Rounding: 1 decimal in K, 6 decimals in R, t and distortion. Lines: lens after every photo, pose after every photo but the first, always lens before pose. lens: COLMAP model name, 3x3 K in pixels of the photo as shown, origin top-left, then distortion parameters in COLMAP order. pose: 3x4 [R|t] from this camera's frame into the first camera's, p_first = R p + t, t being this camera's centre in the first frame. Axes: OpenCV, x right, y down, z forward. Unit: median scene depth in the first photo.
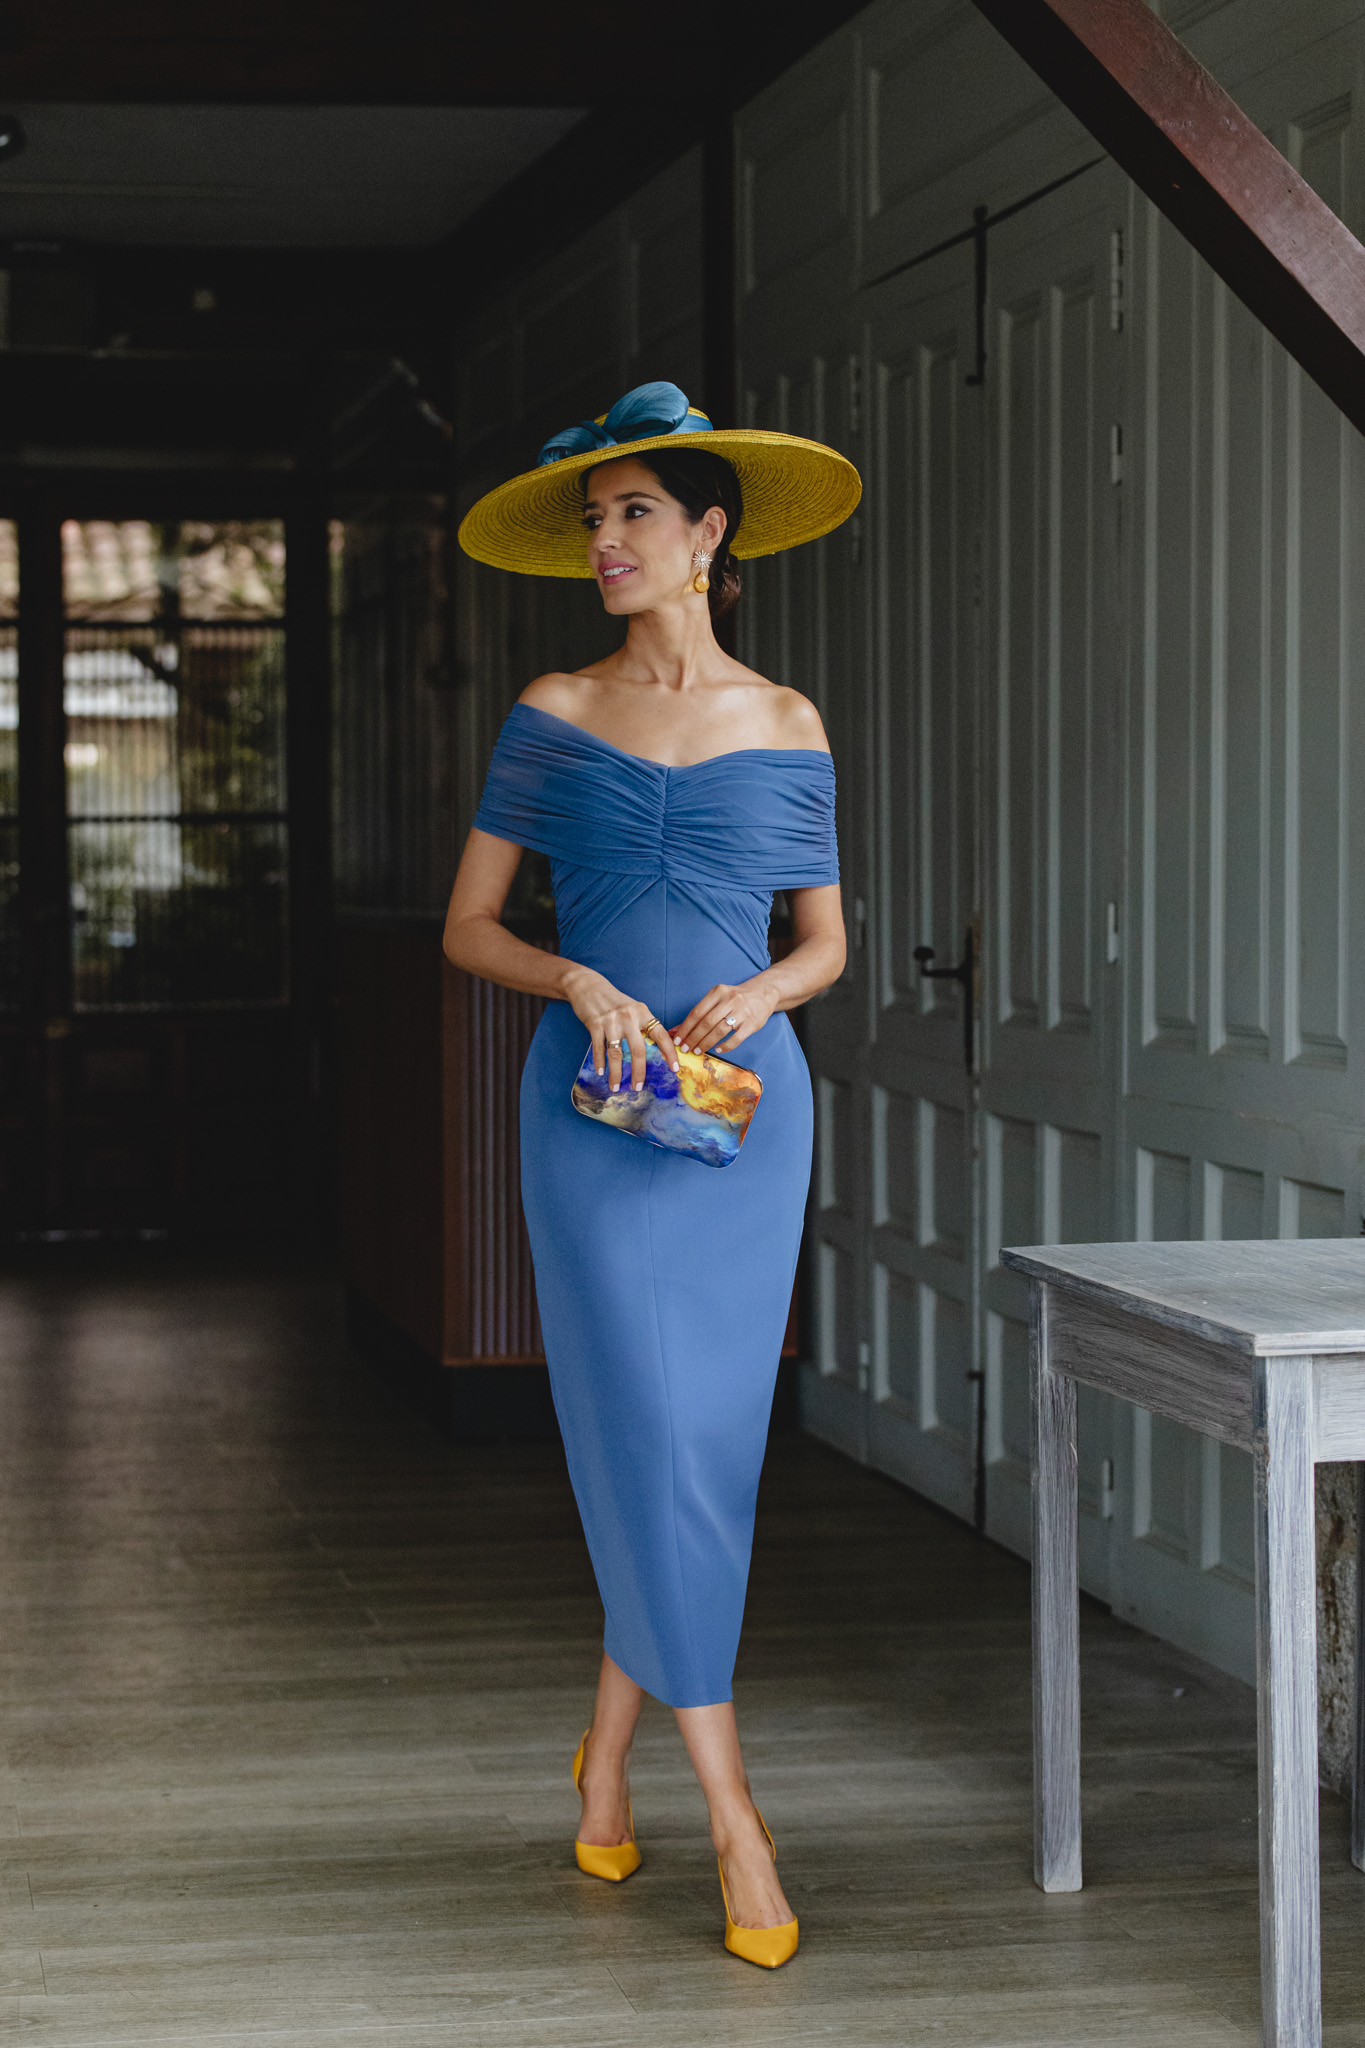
lens RADIAL K [[4523.9, 0, 719.9], [0, 4523.9, 985.4], [0, 0, 1]] dist [-0.047506, 0.284694]
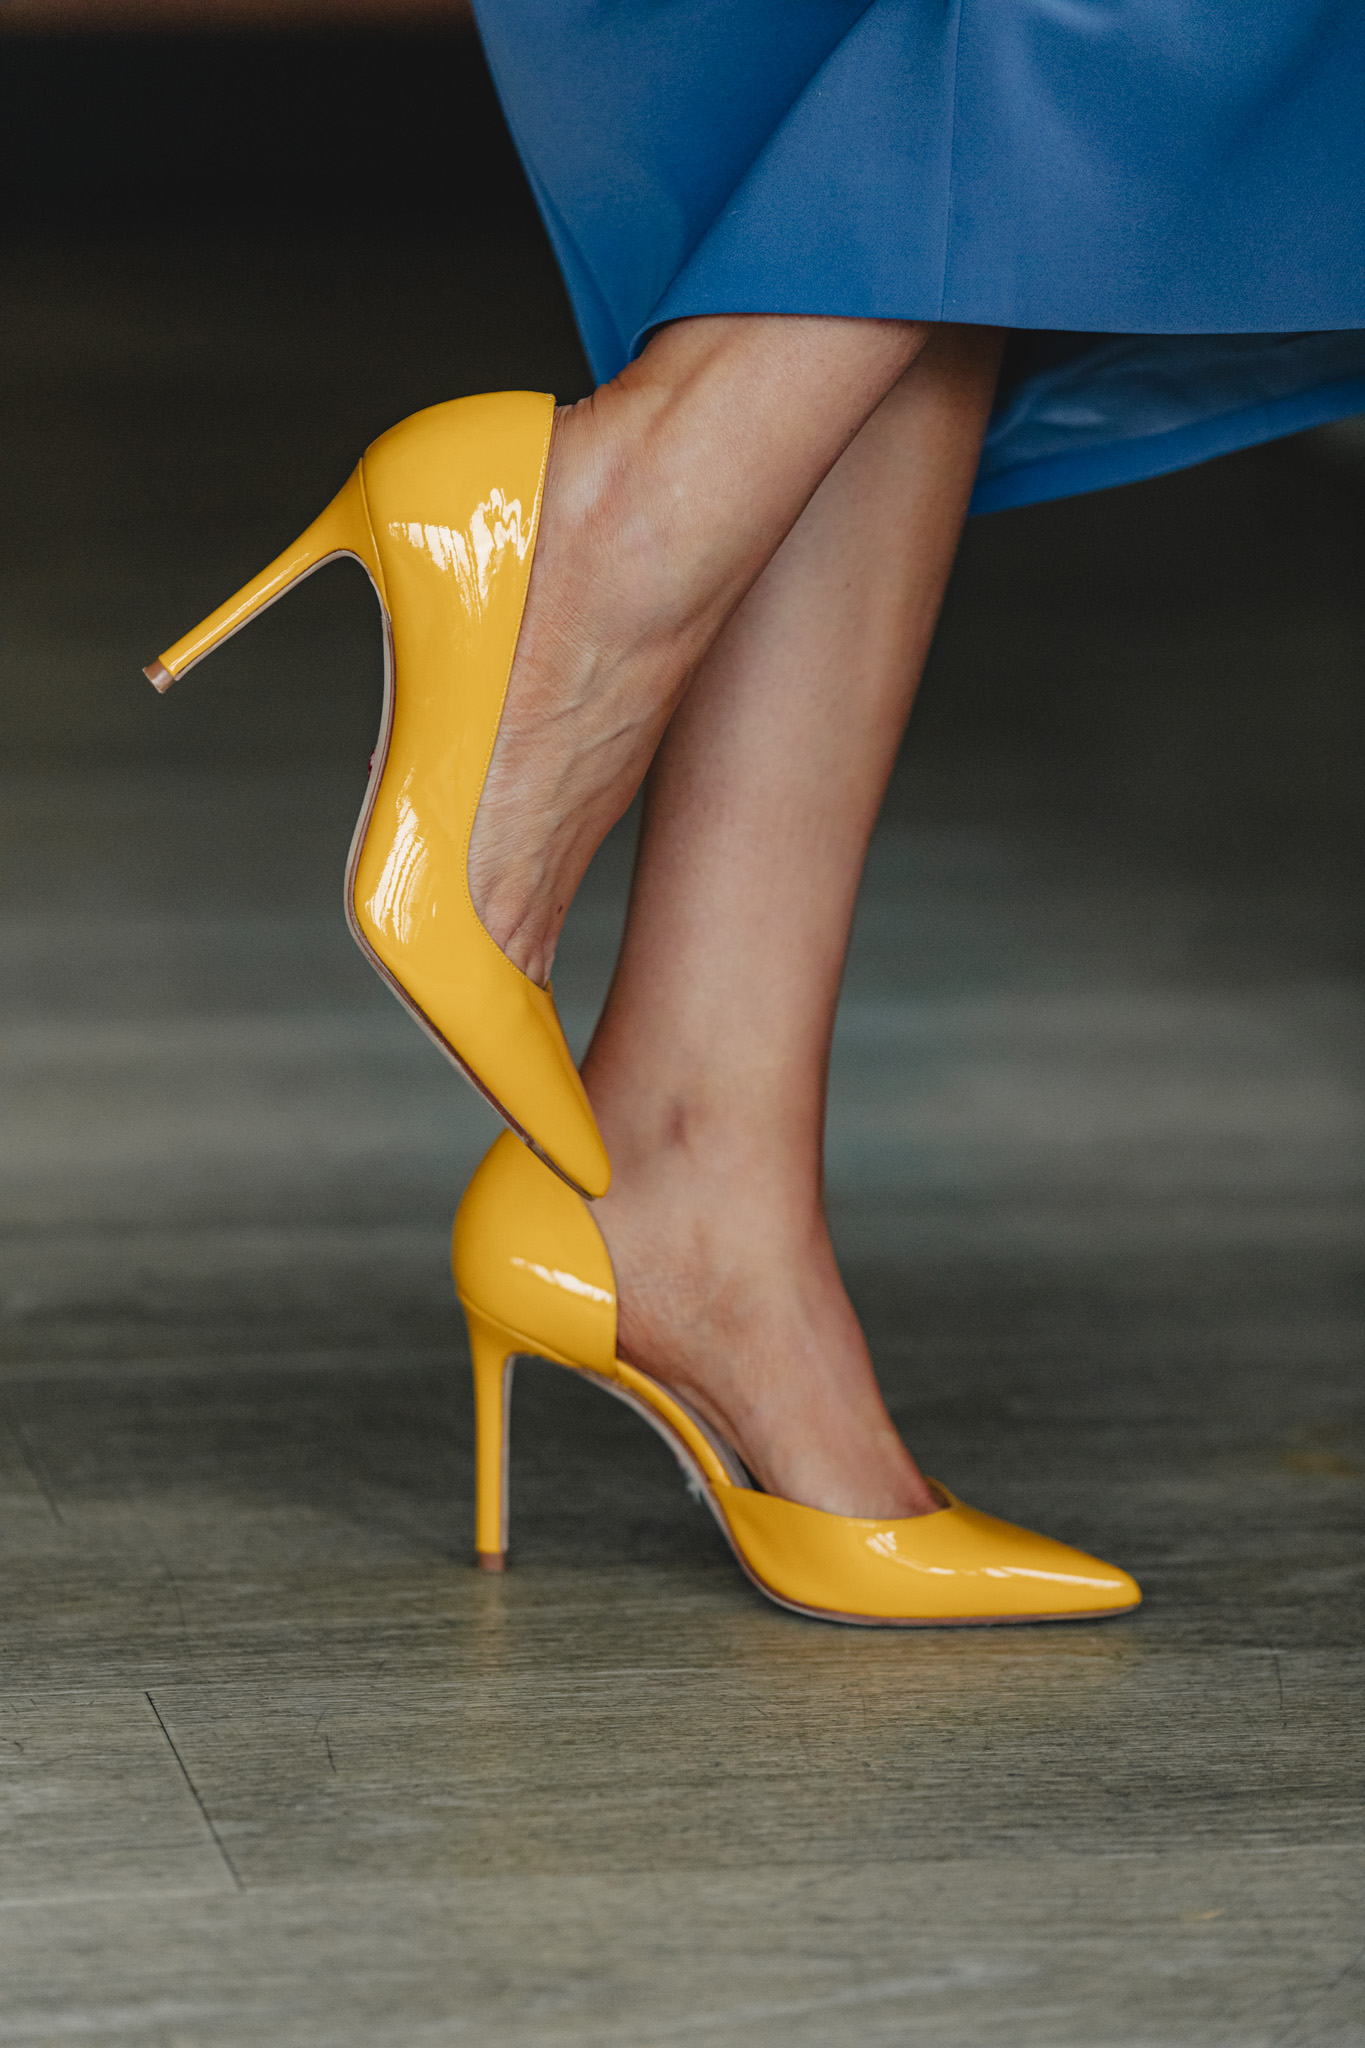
lens RADIAL K [[8378.7, 0, 682.7], [0, 8378.7, 1023.9], [0, 0, 1]] dist [-0.023219, 0.484051]
pose [[0.999751, 0.019112, 0.011561, 0.000715], [-0.020753, 0.986180, 0.164372, 0.081592], [-0.008259, -0.164571, 0.986331, 0.442377]]
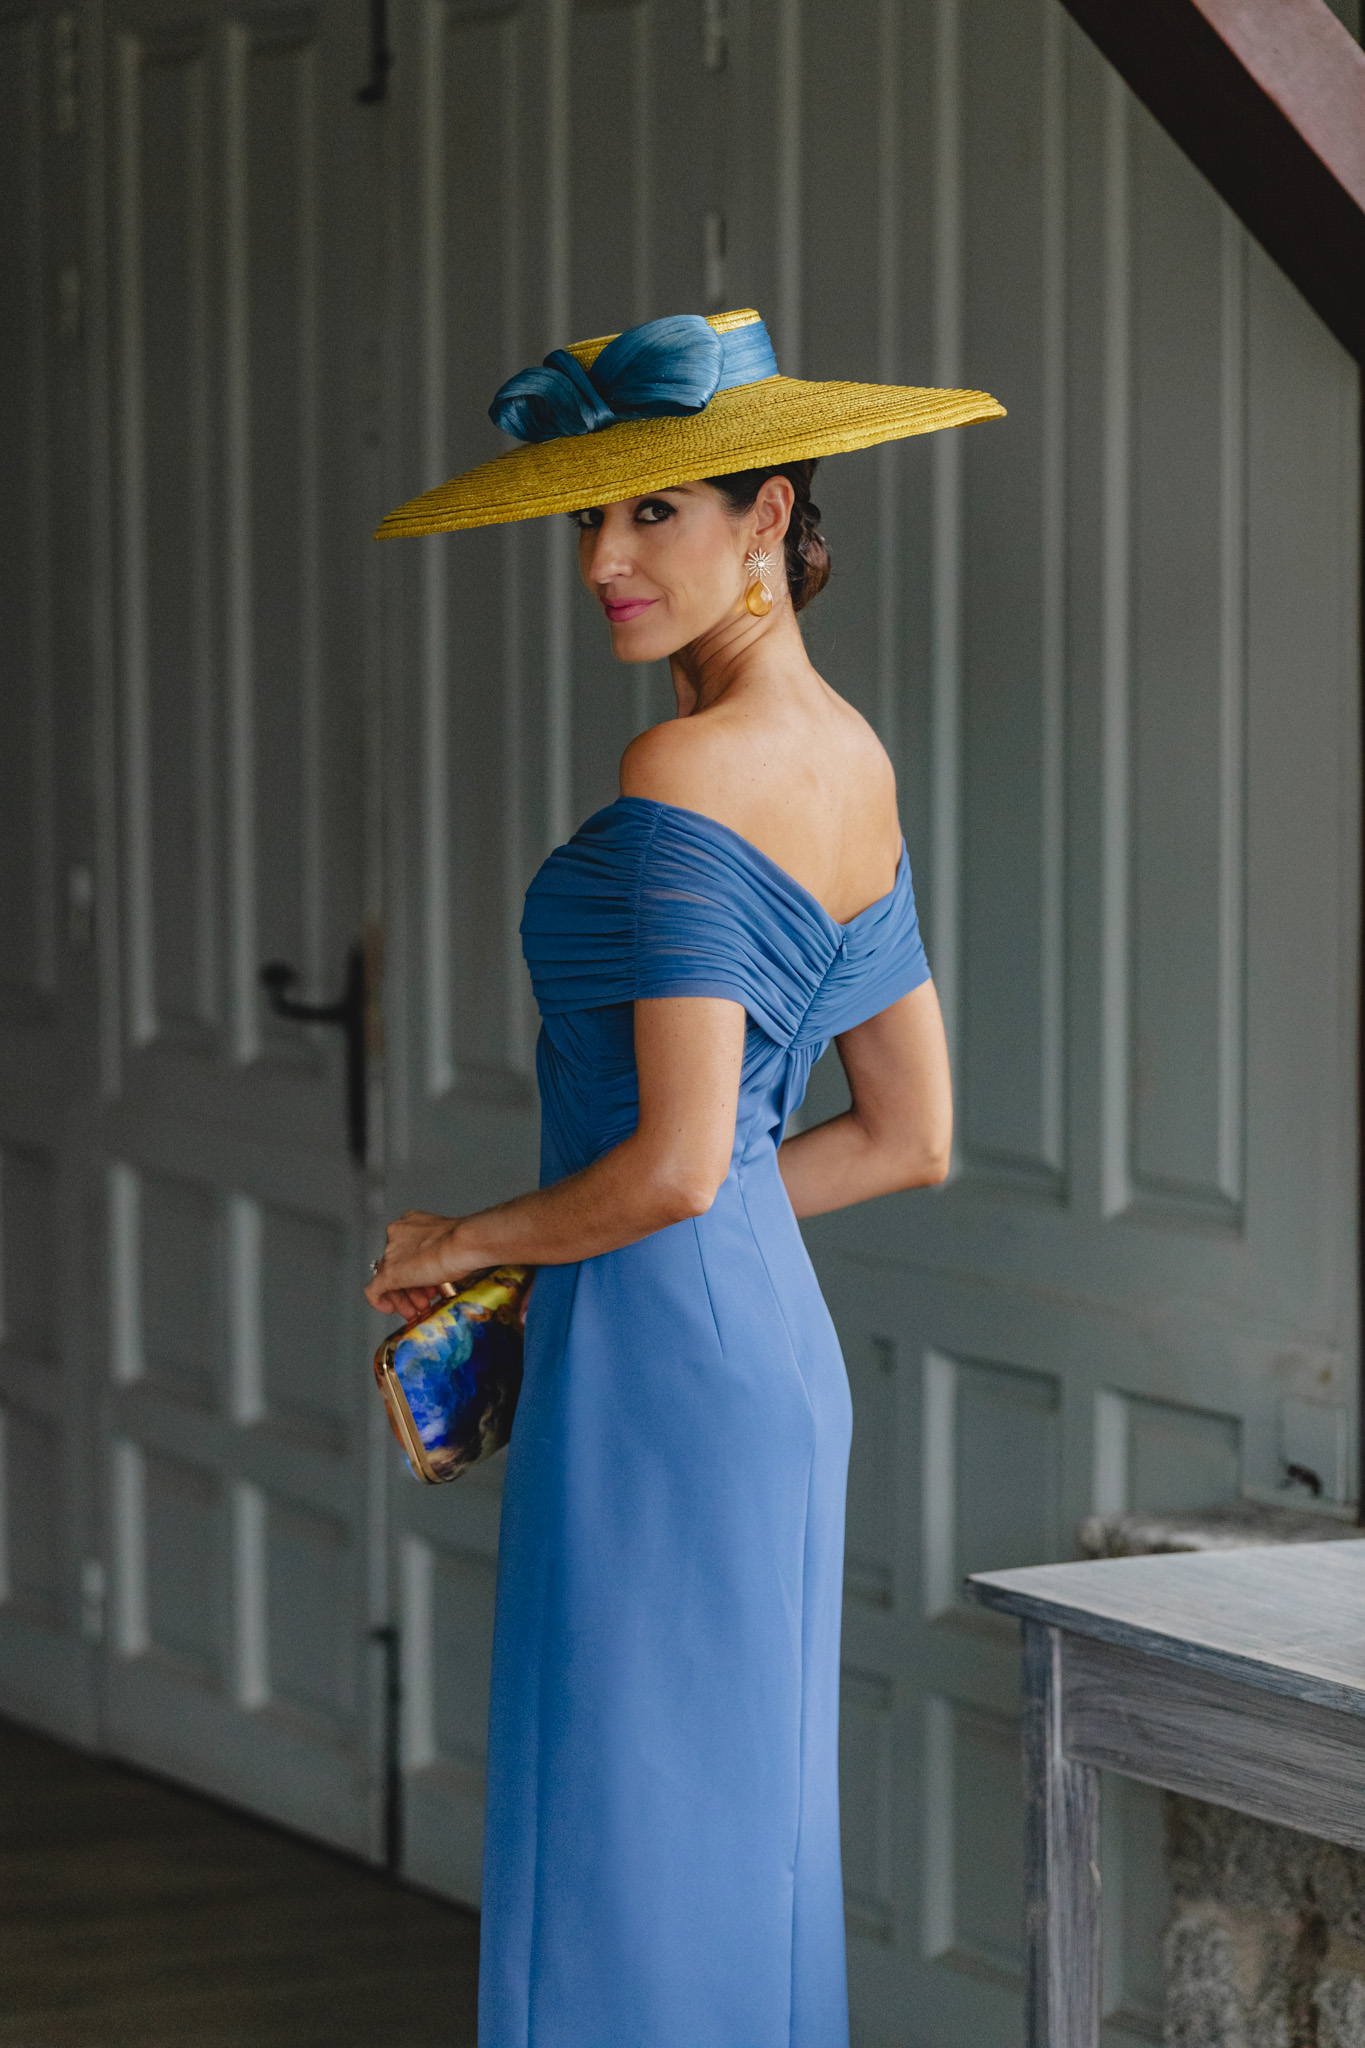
lens RADIAL K [[7498.9, 0, 681.5], [0, 7498.9, 1023.6], [0, 0, 1]] dist [-0.045427, -1.065601]
pose [[0.965807, -0.022878, 0.258250, -0.252360], [0.010767, 0.998779, 0.048215, -0.074684], [-0.259038, -0.043786, 0.964874, -0.063669]]
